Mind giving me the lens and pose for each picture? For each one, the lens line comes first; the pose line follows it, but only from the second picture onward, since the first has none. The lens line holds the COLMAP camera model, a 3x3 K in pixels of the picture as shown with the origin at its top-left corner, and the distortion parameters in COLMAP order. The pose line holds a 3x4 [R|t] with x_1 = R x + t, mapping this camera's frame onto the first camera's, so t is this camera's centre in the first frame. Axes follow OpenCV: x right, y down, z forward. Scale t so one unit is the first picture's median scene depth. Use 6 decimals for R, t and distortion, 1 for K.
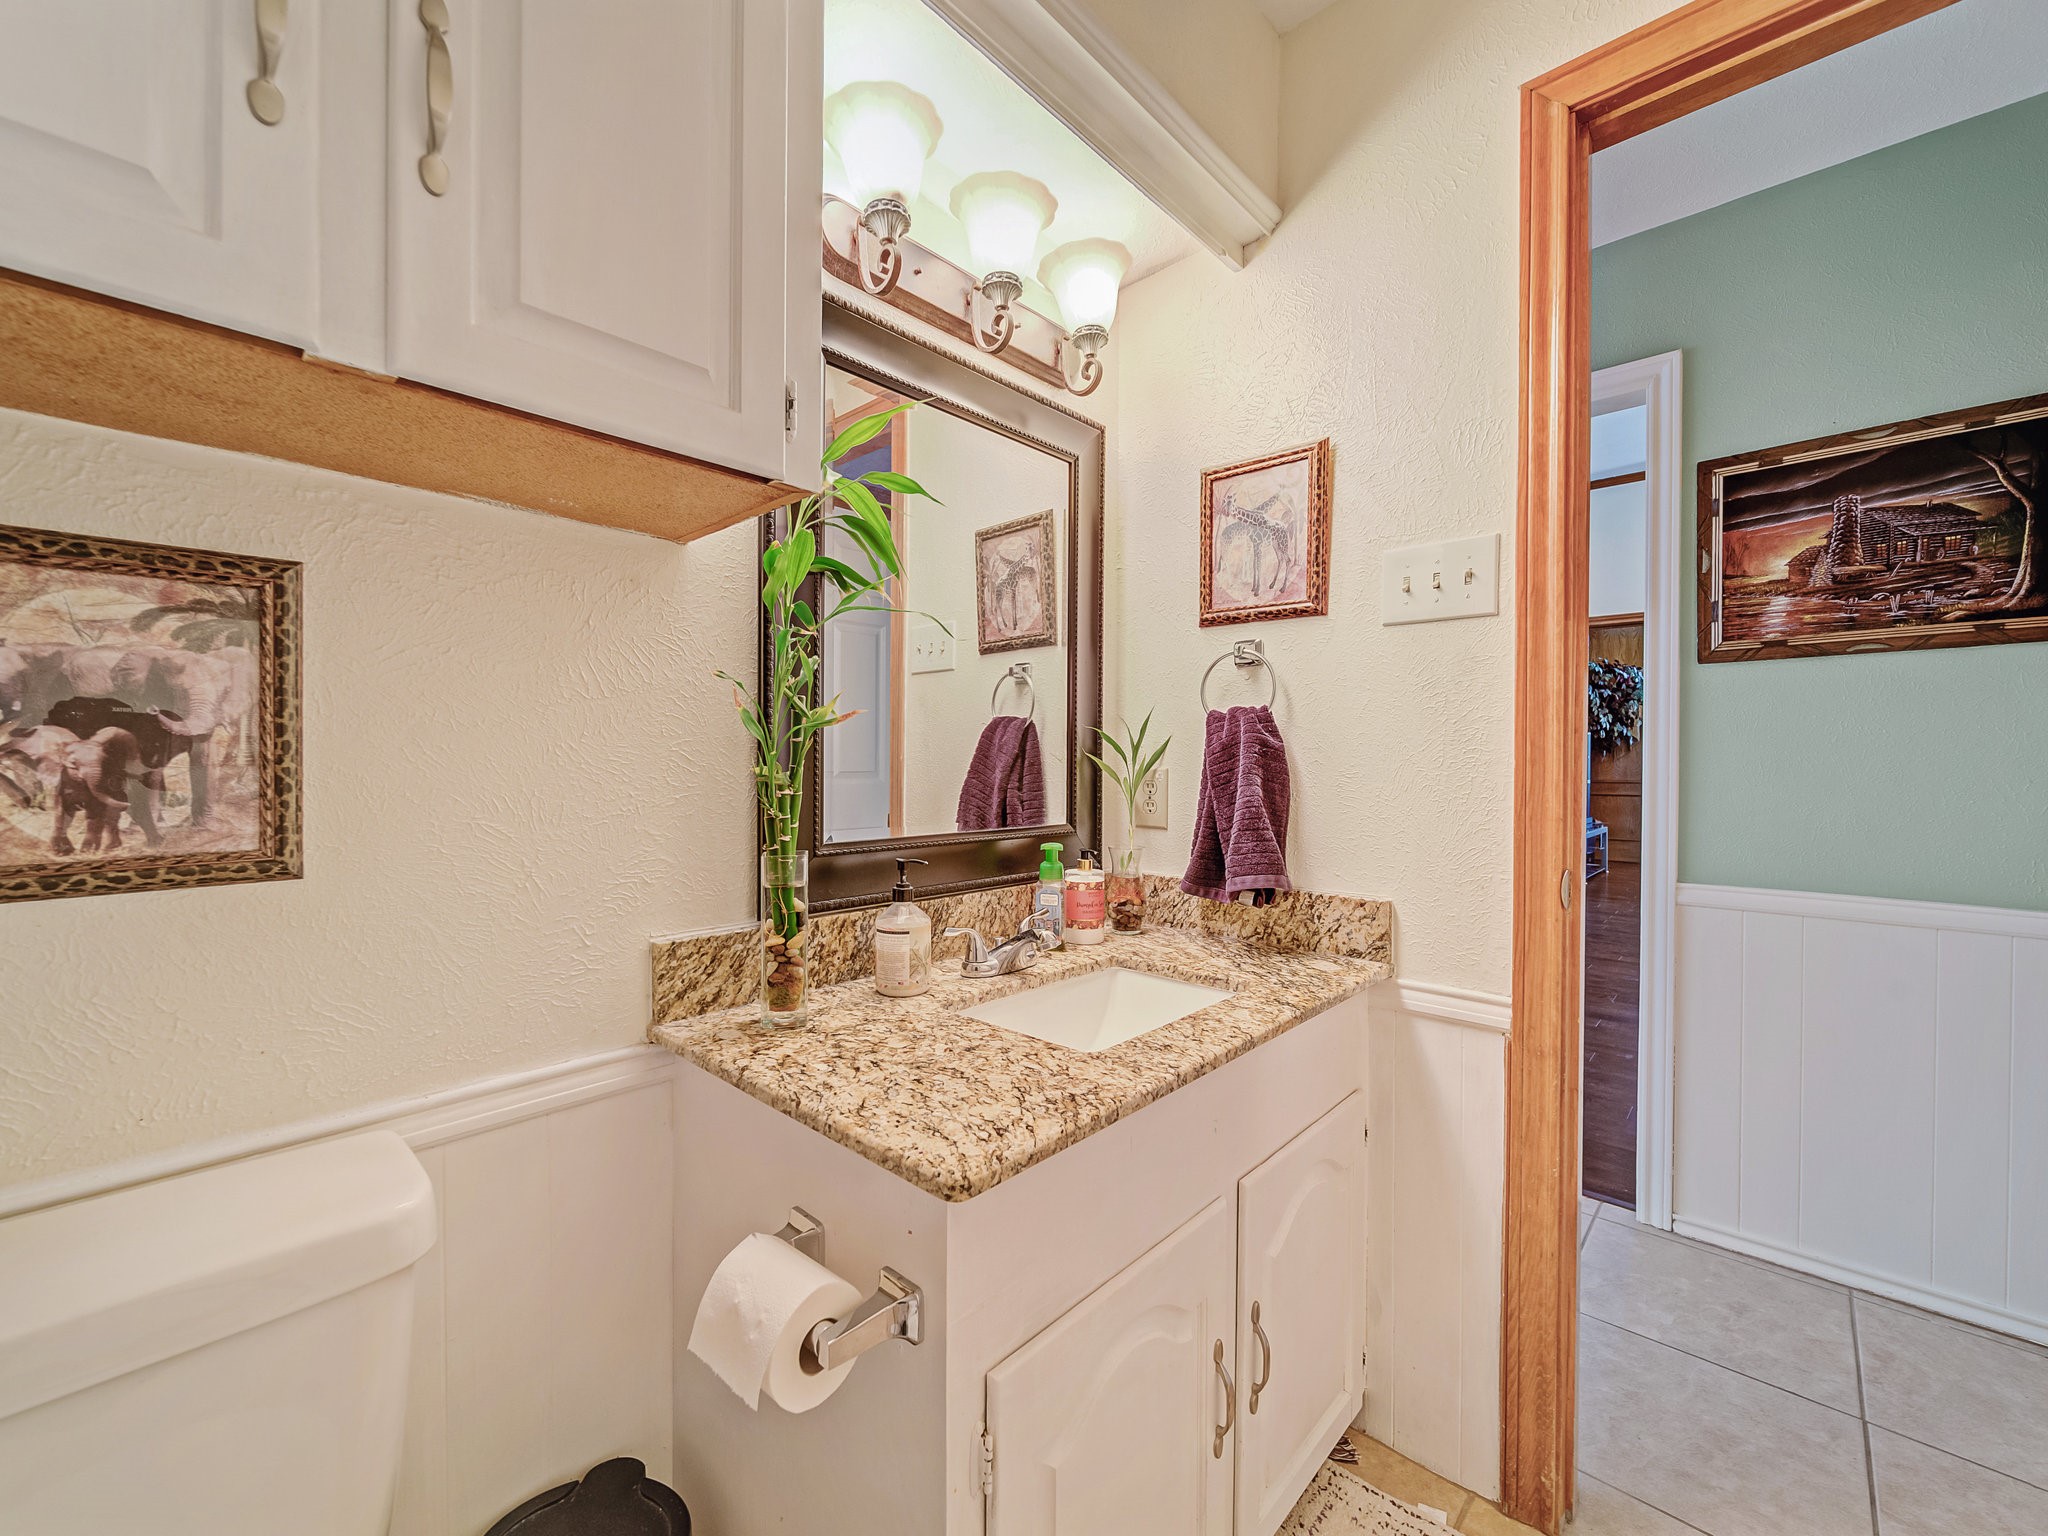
lens RADIAL K [[820.3, 0, 1030.3], [0, 820.3, 765.6], [0, 0, 1]] dist [0.000093, -0.001097]
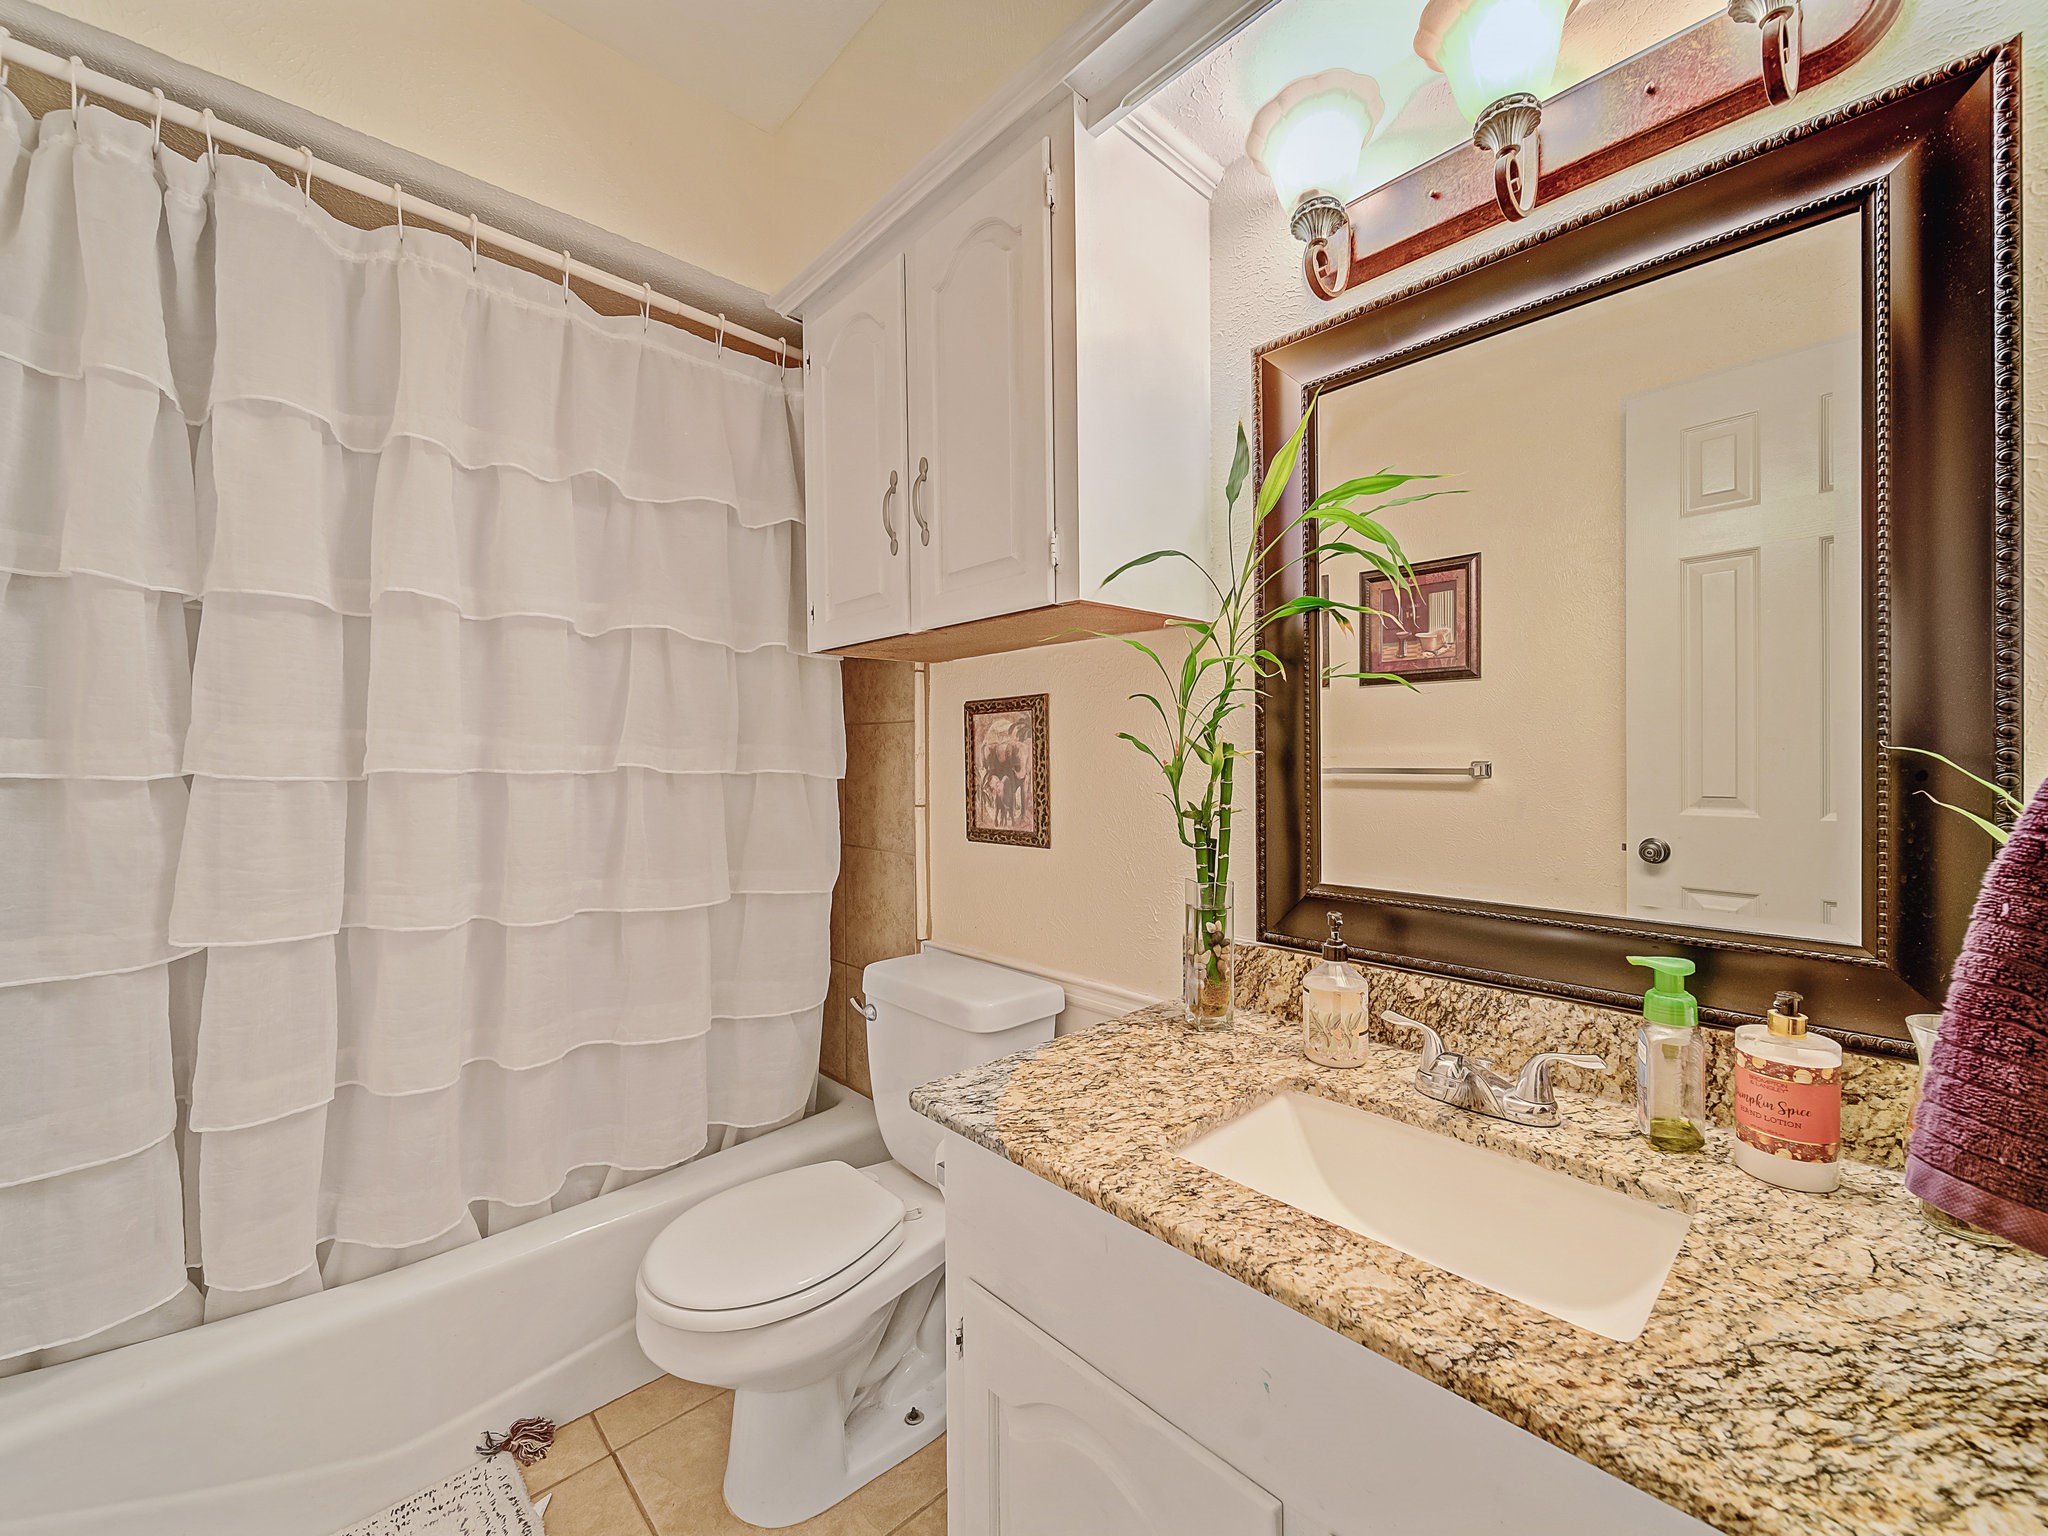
lens RADIAL K [[820.3, 0, 1030.3], [0, 820.3, 765.6], [0, 0, 1]] dist [0.000093, -0.001097]
pose [[-0.063600, 0.005499, -0.997960, 1.002656], [0.000615, 0.999985, 0.005470, -0.069048], [0.997975, -0.000266, -0.063602, 0.951369]]
